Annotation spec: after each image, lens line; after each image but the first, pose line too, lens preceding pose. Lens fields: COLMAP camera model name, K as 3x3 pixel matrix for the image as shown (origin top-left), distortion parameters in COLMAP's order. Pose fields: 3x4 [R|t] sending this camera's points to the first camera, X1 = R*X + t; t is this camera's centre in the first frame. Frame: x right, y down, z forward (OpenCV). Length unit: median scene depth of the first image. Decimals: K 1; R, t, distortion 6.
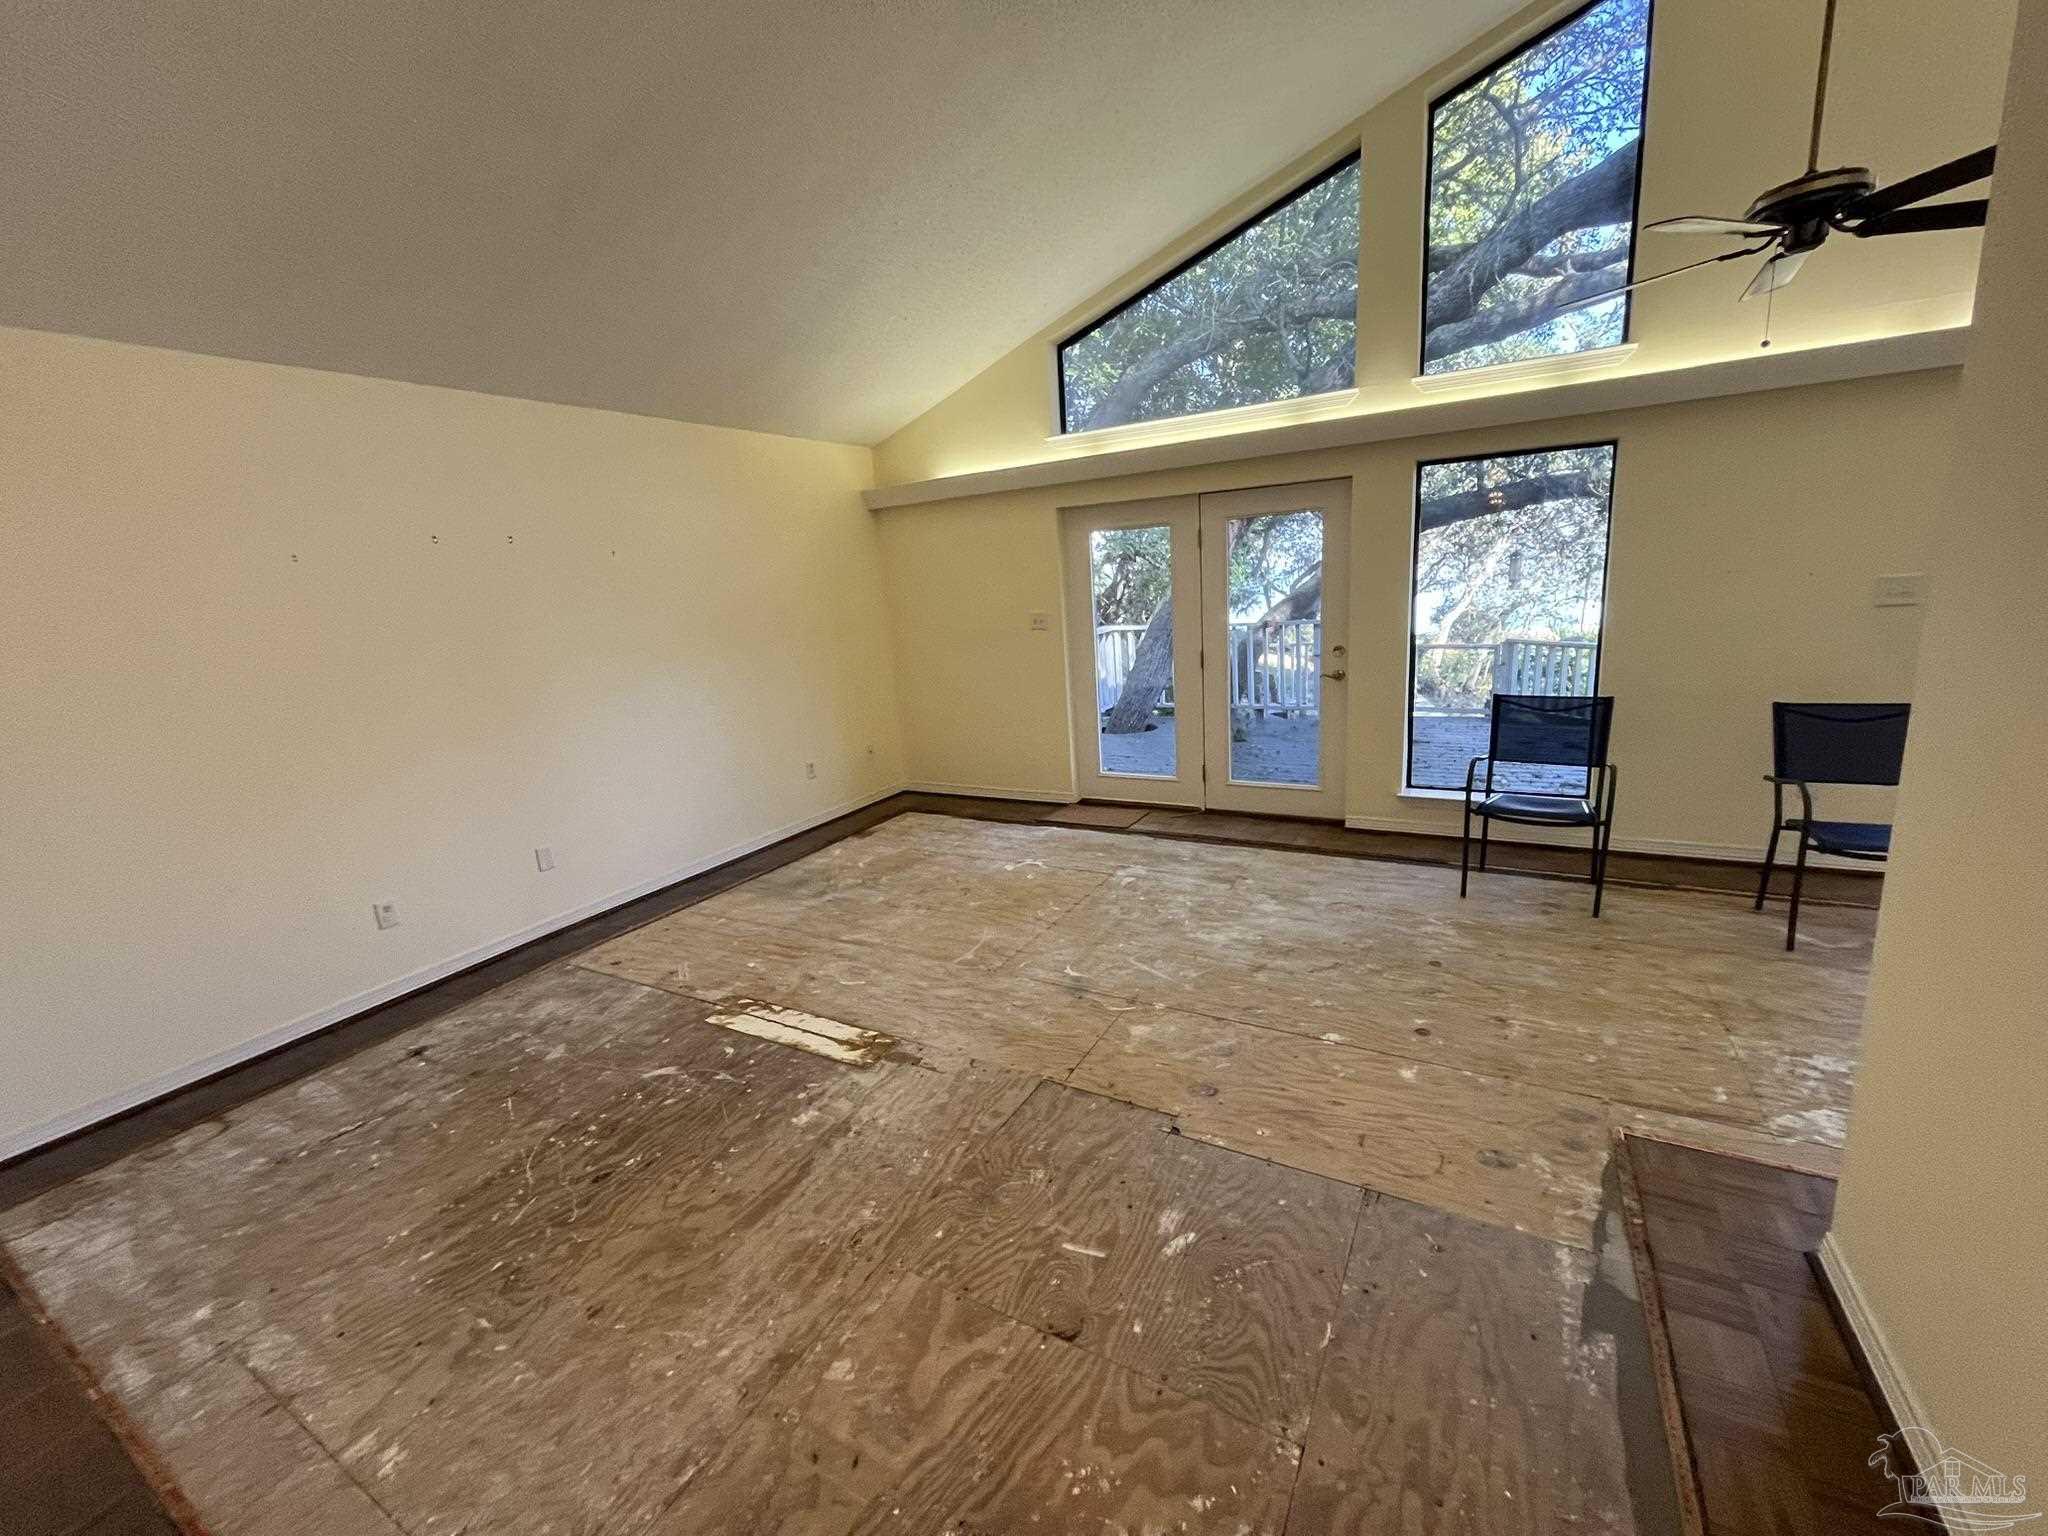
lens RADIAL K [[830.0, 0, 1022.3], [0, 830.0, 764.9], [0, 0, 1]] dist [-0.005857, 0.000357]
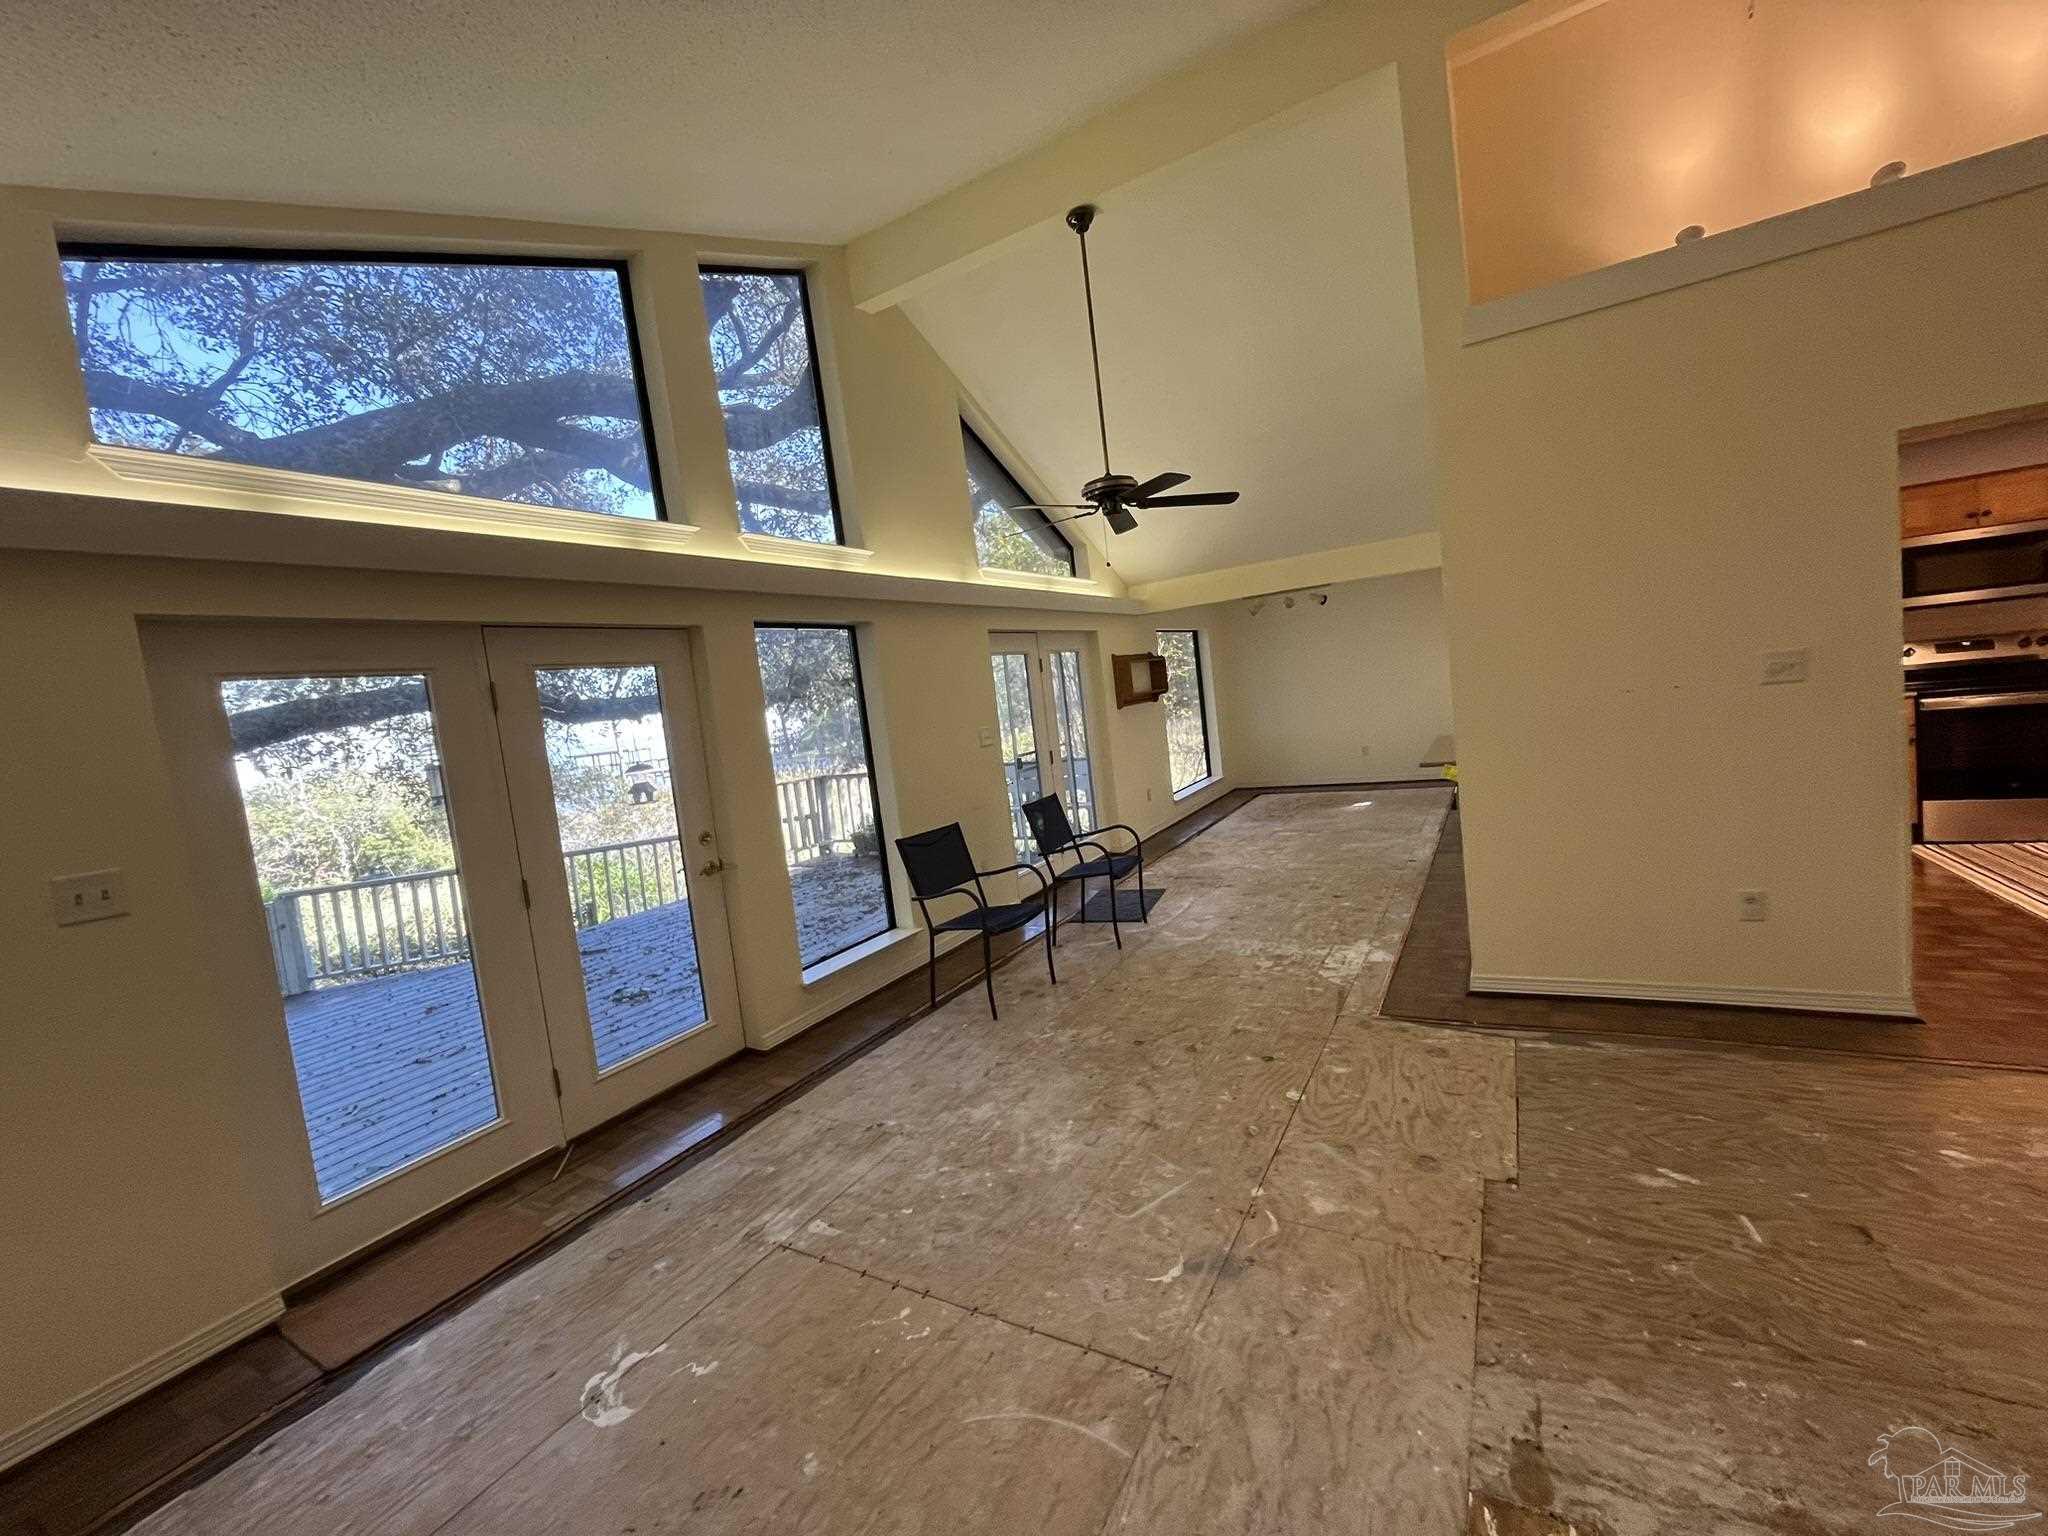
lens RADIAL K [[830.0, 0, 1019.3], [0, 830.0, 769.9], [0, 0, 1]] dist [-0.005857, 0.000357]
pose [[0.023210, -0.024664, 0.999426, -0.558772], [0.328151, 0.944495, 0.015687, -0.160197], [-0.944340, 0.327598, 0.030015, 0.948953]]
